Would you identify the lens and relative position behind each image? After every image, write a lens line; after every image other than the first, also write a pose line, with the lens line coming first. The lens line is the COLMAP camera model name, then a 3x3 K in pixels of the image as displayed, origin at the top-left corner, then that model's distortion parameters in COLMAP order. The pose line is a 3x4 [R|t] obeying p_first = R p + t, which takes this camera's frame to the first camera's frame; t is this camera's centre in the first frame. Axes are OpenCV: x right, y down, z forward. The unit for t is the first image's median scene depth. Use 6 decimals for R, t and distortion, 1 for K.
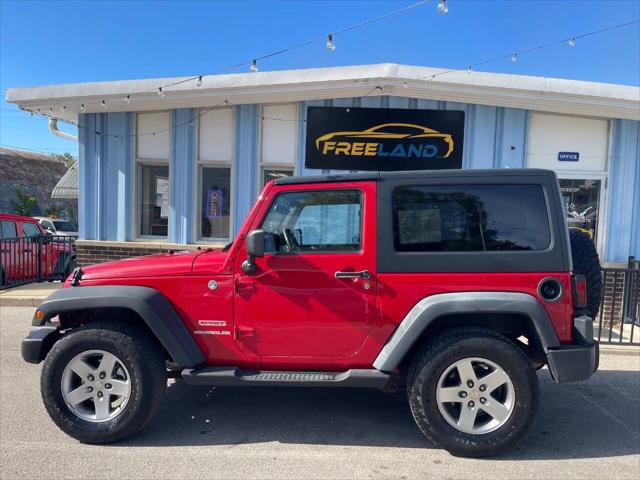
lens RADIAL K [[484.9, 0, 320.9], [0, 484.9, 236.9], [0, 0, 1]] dist [0.060122, -0.087742]
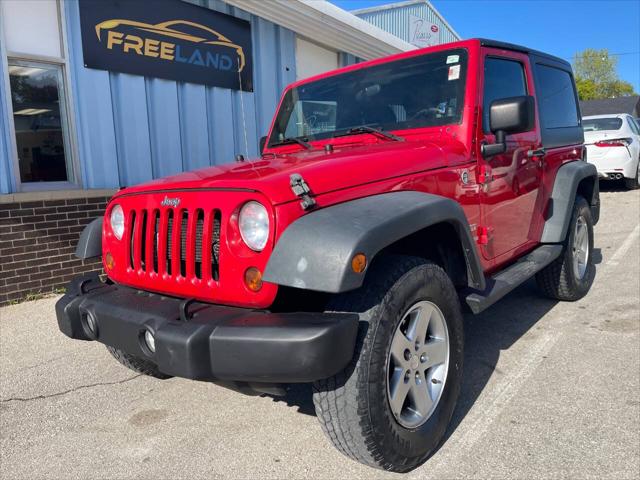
lens RADIAL K [[484.9, 0, 319.9], [0, 484.9, 239.8], [0, 0, 1]] dist [0.060122, -0.087742]
pose [[0.582402, -0.170946, 0.794723, -0.428529], [0.102489, 0.985279, 0.136828, 0.034501], [-0.806414, 0.001761, 0.591348, 0.344834]]
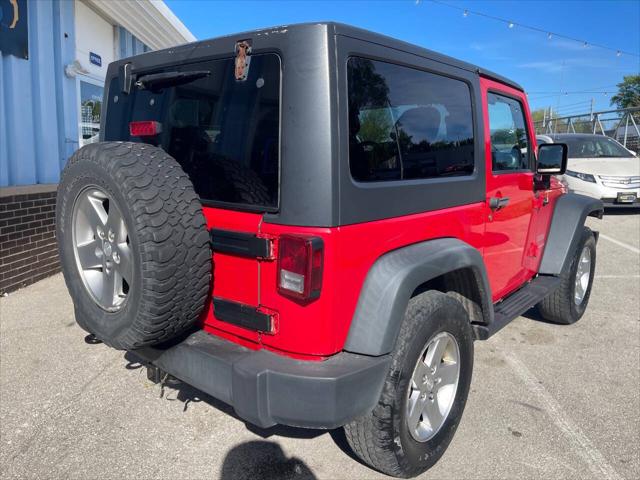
lens RADIAL K [[484.9, 0, 326.1], [0, 484.9, 236.6], [0, 0, 1]] dist [0.060122, -0.087742]
pose [[-0.029553, -0.188432, 0.981641, -0.420159], [0.022350, 0.981700, 0.189116, -0.010165], [-0.999313, 0.027528, -0.024801, 0.617625]]
